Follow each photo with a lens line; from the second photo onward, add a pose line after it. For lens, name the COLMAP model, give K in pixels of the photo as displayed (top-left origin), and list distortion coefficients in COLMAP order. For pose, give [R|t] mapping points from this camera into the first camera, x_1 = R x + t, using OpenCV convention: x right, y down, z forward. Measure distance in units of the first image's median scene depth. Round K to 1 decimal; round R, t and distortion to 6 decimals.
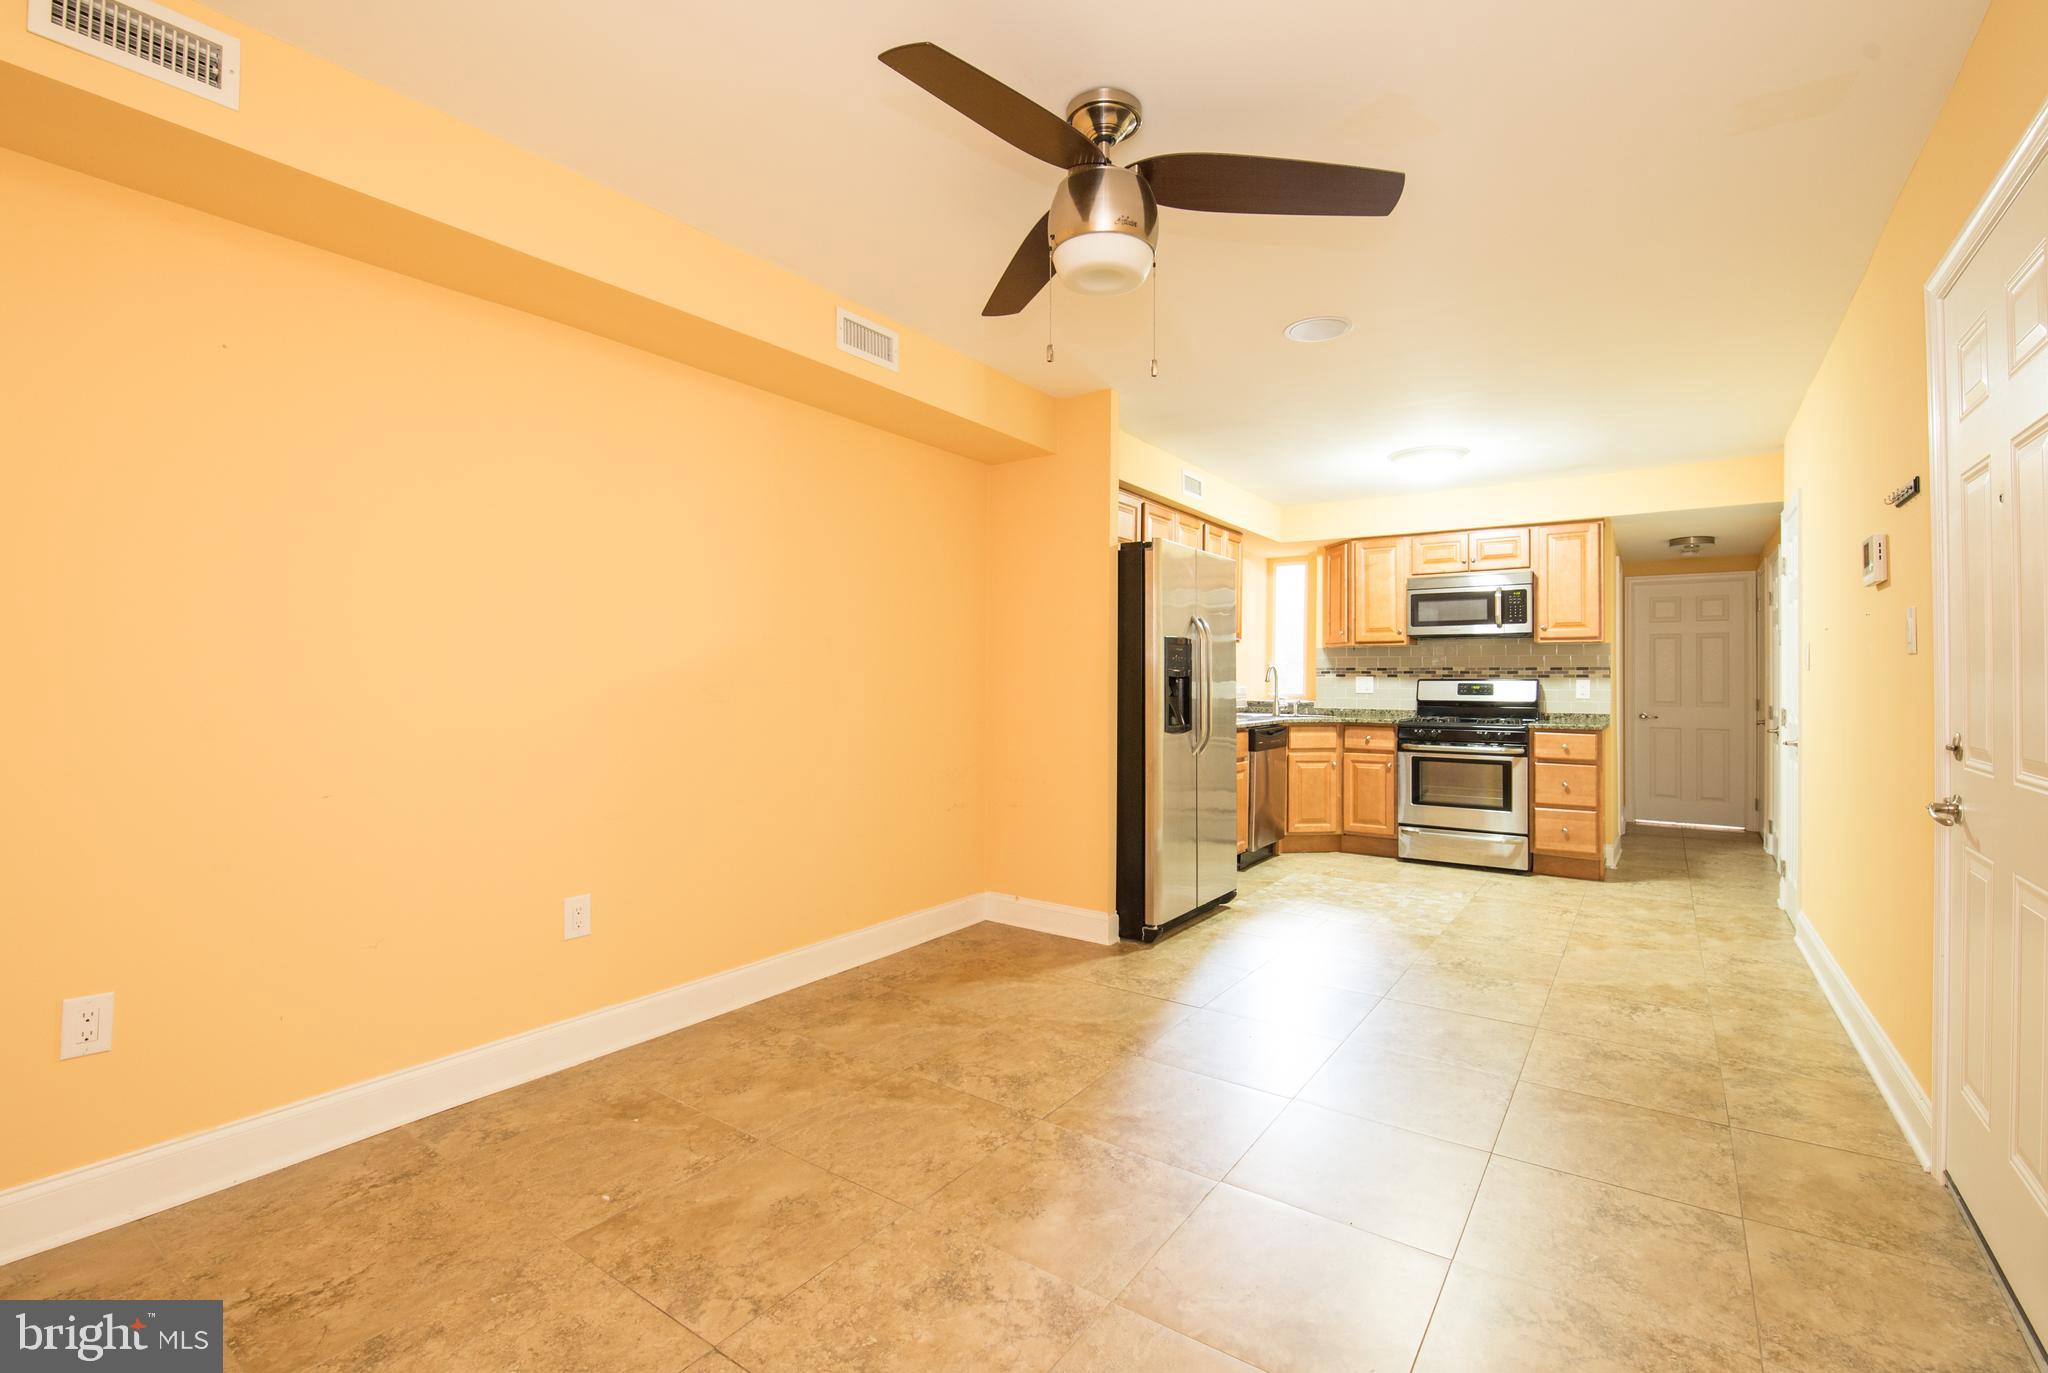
lens RADIAL K [[934.7, 0, 1020.5], [0, 934.7, 673.1], [0, 0, 1]] dist [-0.015439, -0.004476]
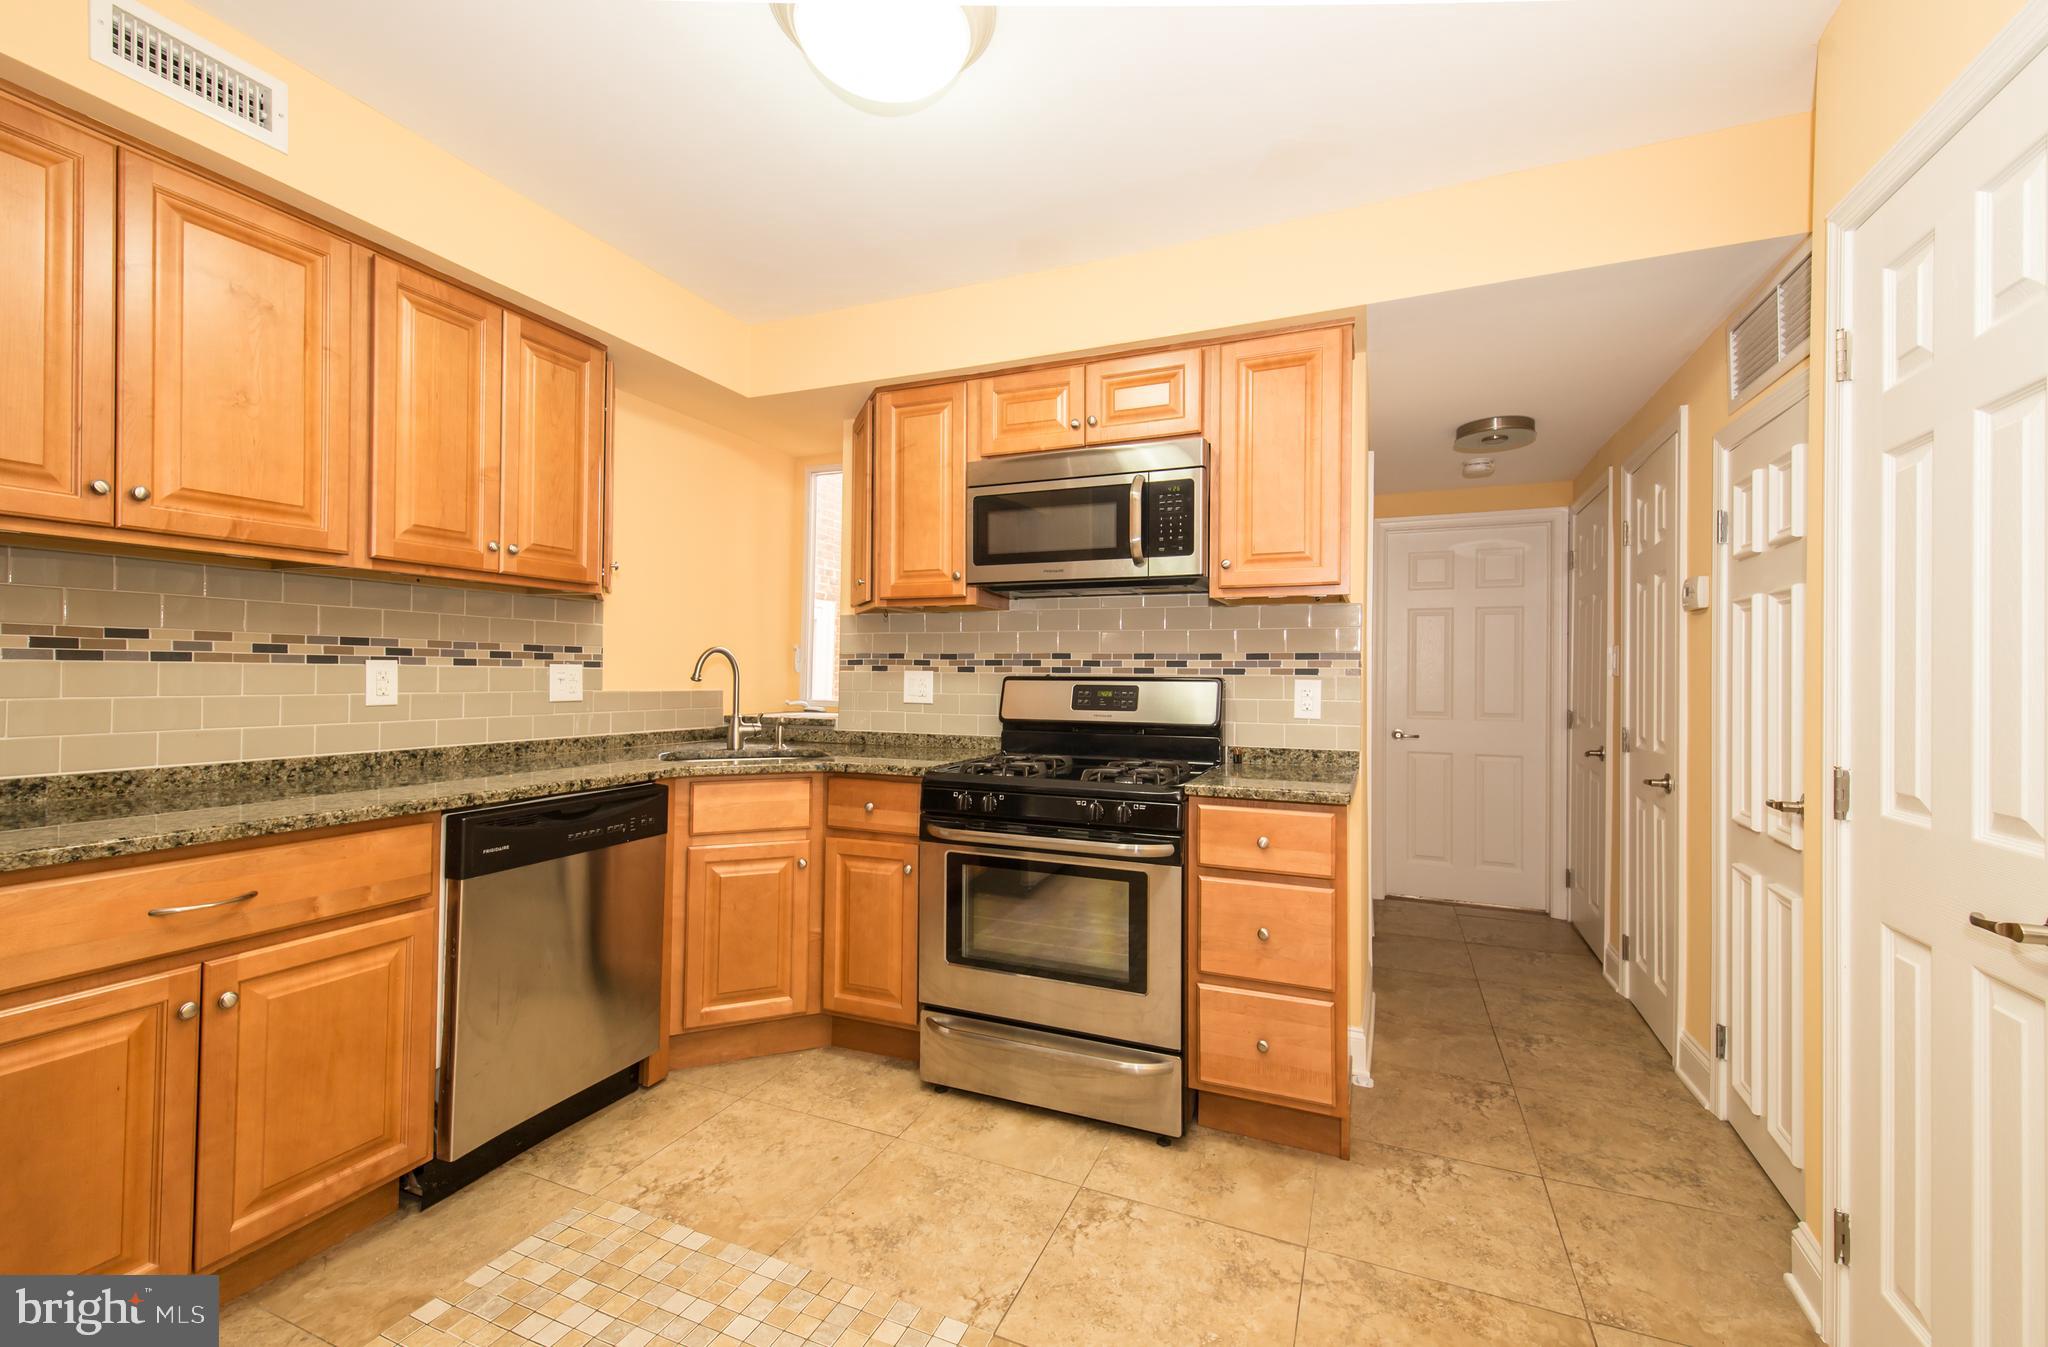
lens RADIAL K [[861.7, 0, 1009.7], [0, 861.7, 668.8], [0, 0, 1]] dist [0.028748, -0.010696]
pose [[0.979861, 0.006648, 0.199571, 0.359243], [-0.007412, 0.999968, 0.003083, 0.001225], [-0.199544, -0.004500, 0.979879, 0.582764]]
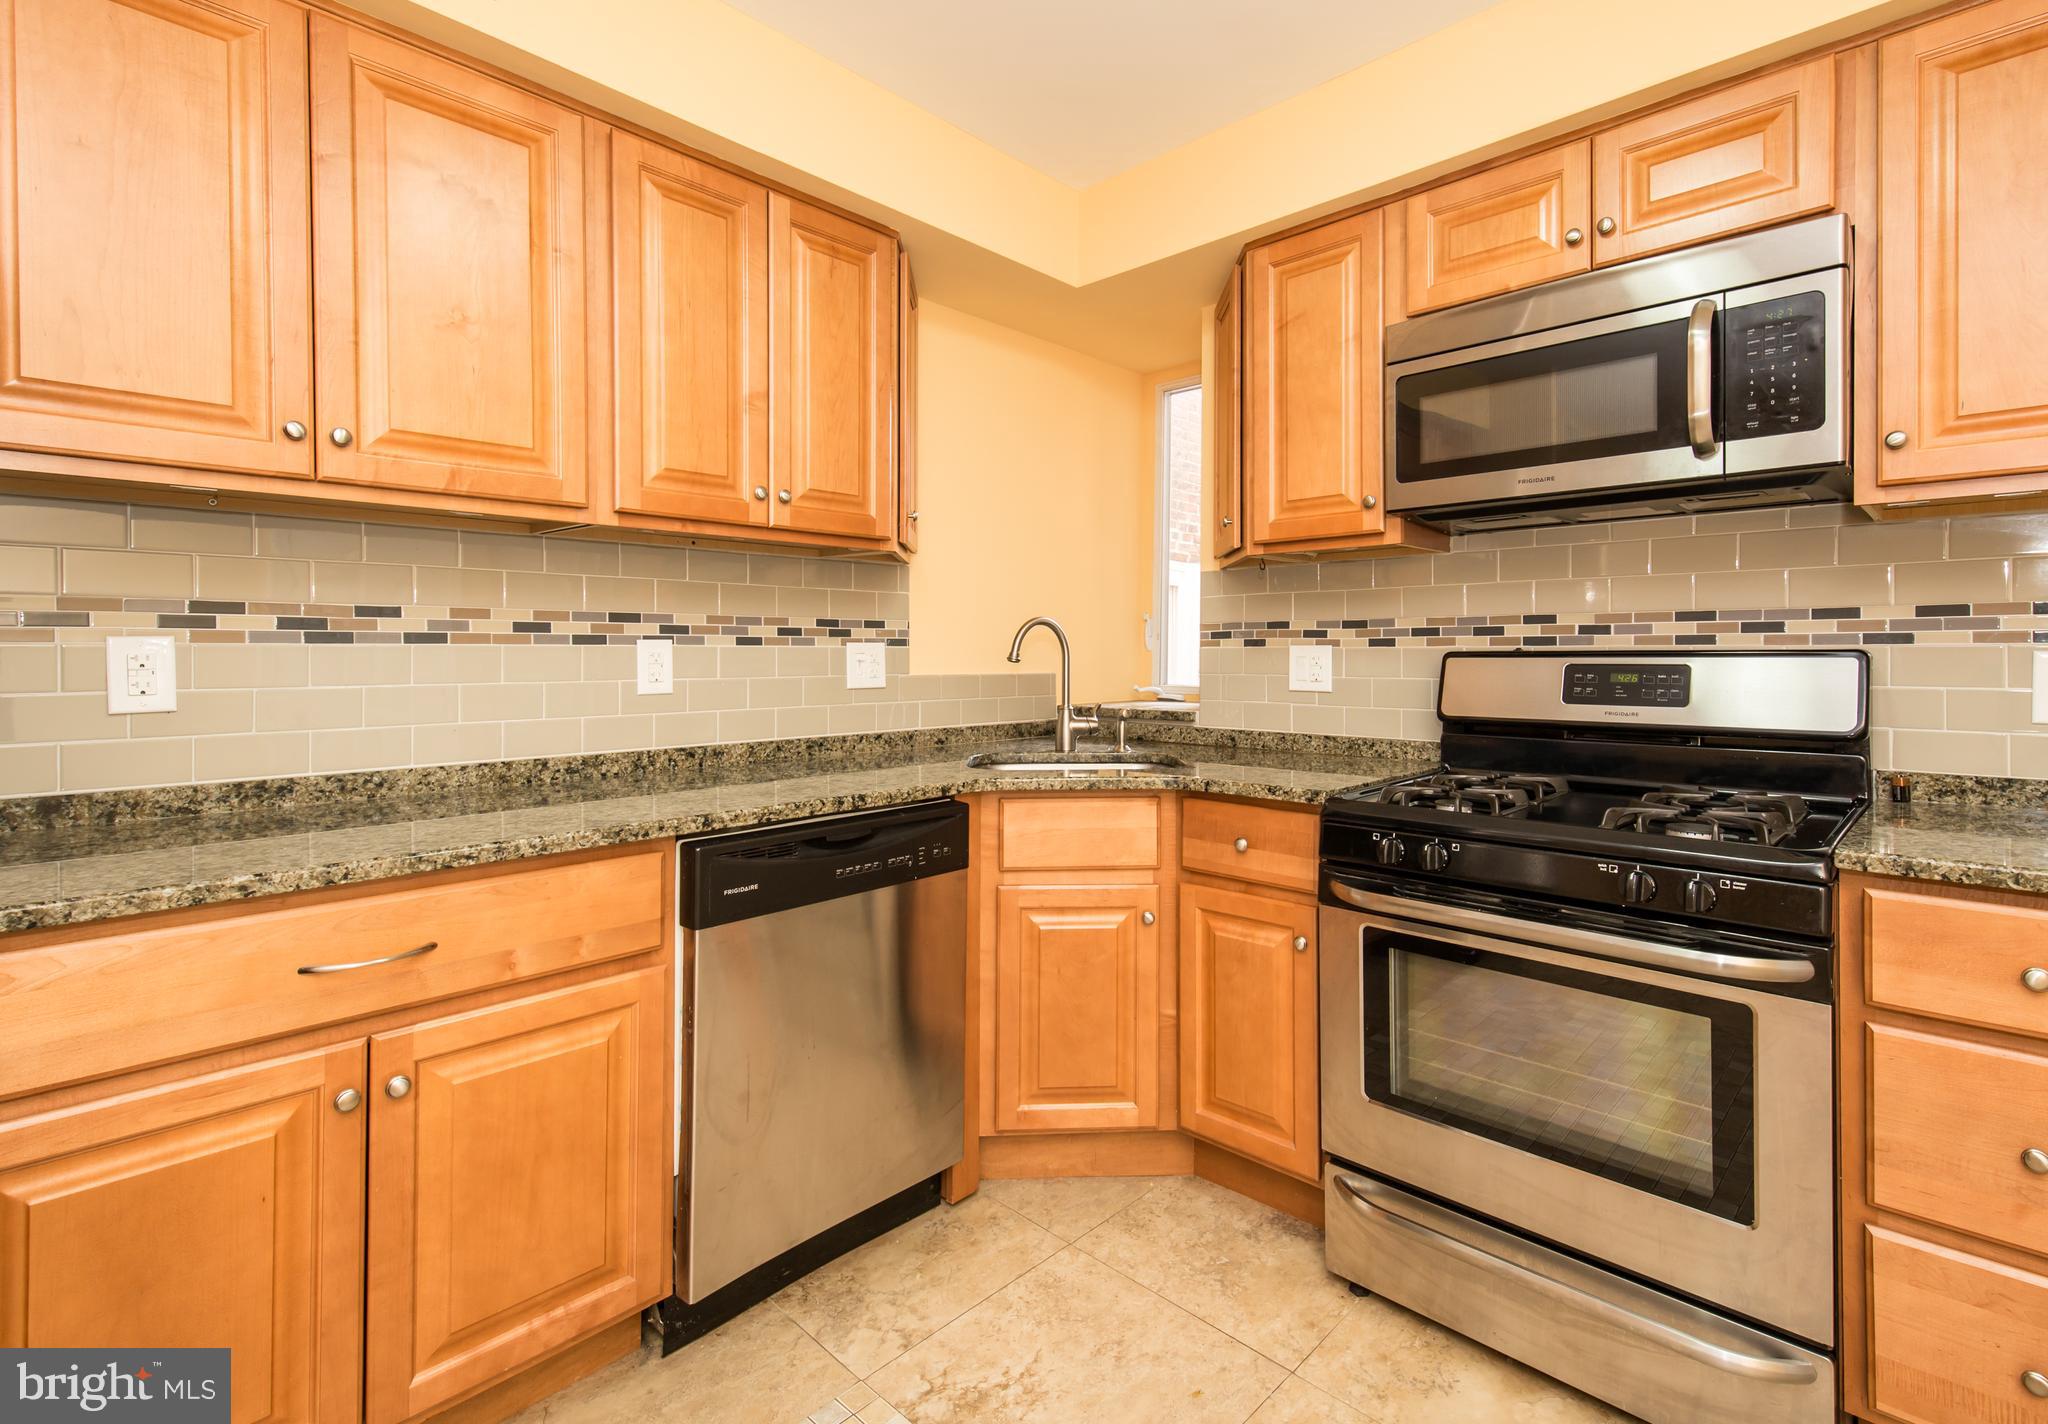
lens RADIAL K [[967.1, 0, 1068.6], [0, 967.1, 654.0], [0, 0, 1]] dist [0.028696, -0.013628]
pose [[0.990104, -0.005154, -0.140240, 0.365292], [0.006682, 0.999923, 0.010431, 0.003116], [0.140175, -0.011265, 0.990063, 0.682193]]
